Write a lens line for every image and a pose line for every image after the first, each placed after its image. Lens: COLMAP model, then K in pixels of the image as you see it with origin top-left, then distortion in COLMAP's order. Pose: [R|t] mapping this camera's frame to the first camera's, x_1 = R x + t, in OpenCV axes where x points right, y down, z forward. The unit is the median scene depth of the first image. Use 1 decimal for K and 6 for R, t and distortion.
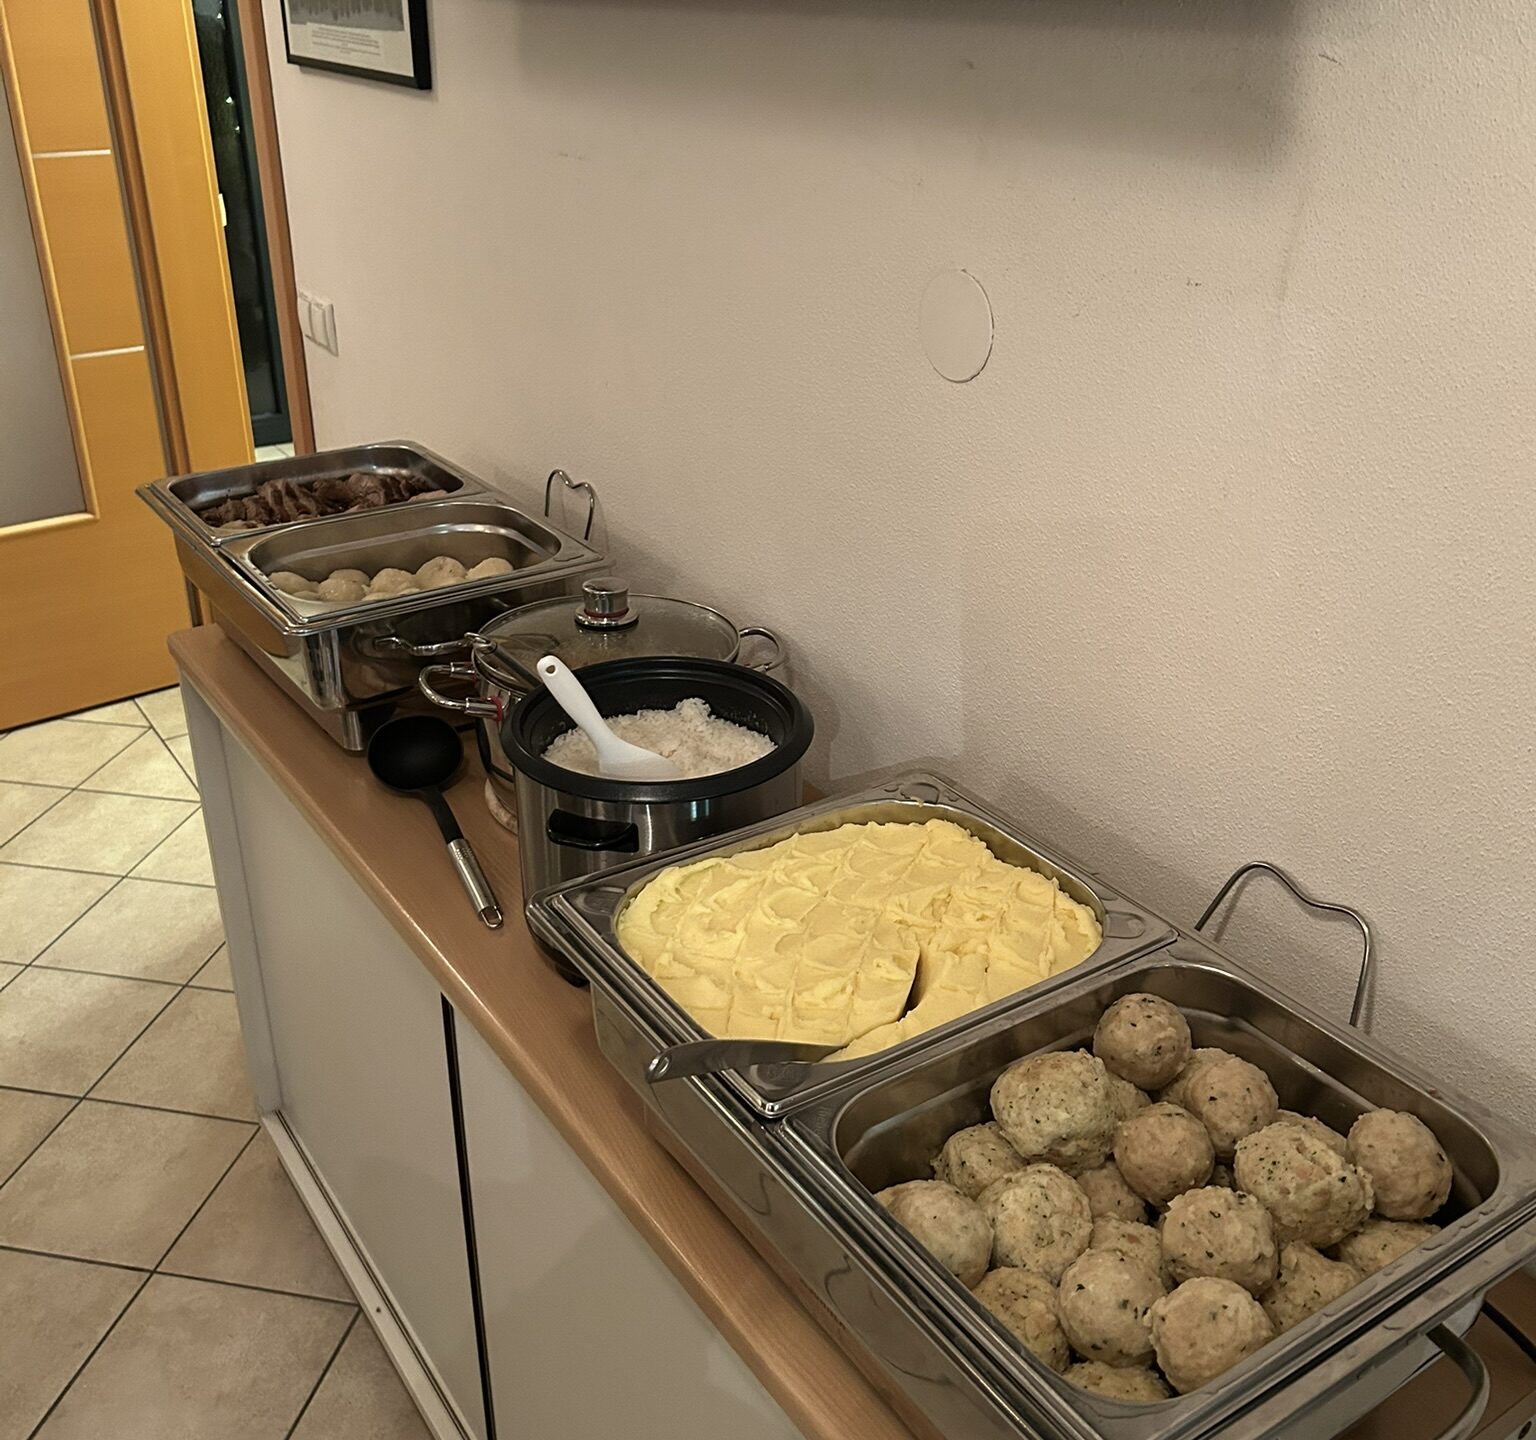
lens RADIAL K [[1555.5, 0, 768.0], [0, 1555.5, 720.0], [0, 0, 1]] dist [-0.007170, -0.005317]
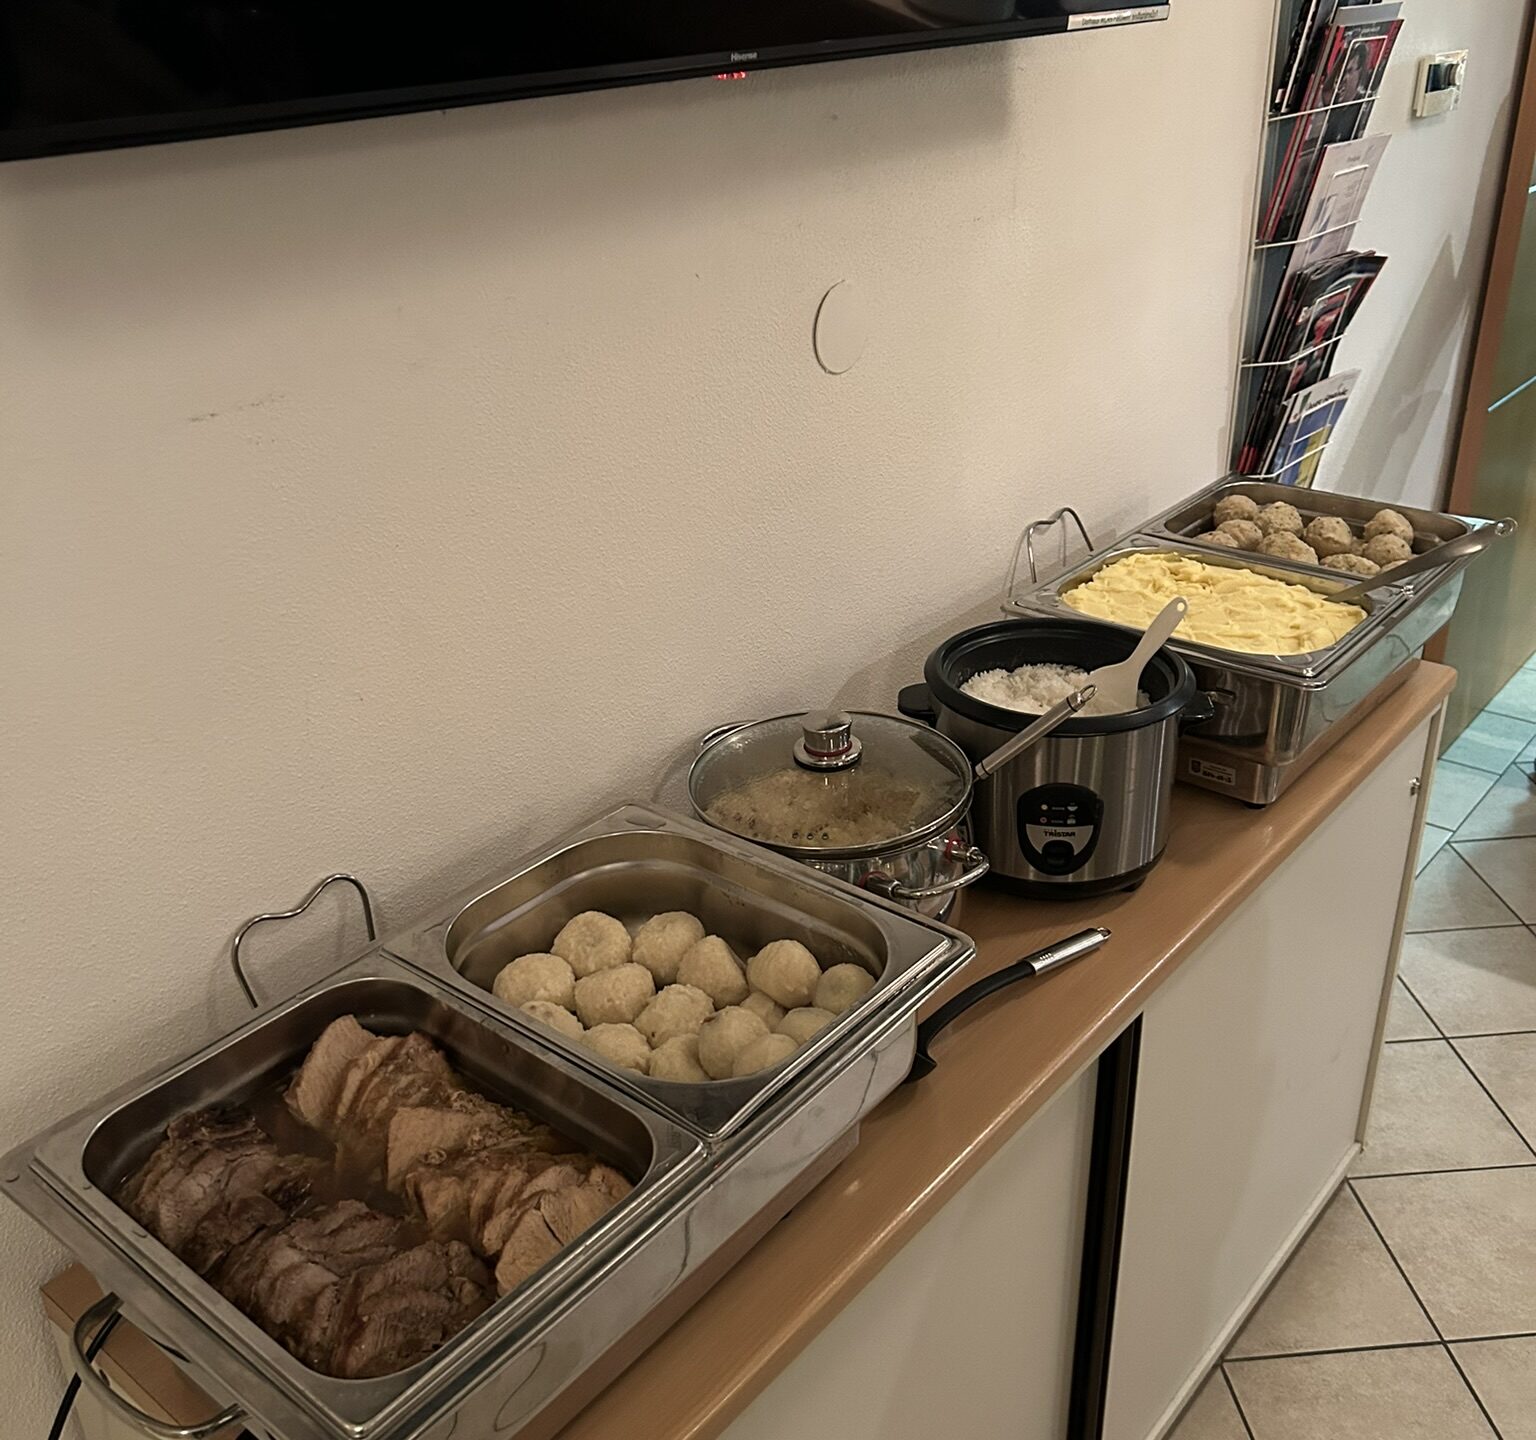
lens RADIAL K [[1555.5, 0, 768.0], [0, 1555.5, 720.0], [0, 0, 1]] dist [-0.007170, -0.005317]
pose [[-0.288676, -0.434866, 0.852970, -1.011199], [0.431233, 0.736358, 0.521359, -0.670465], [-0.854812, 0.518333, -0.025041, 1.208884]]
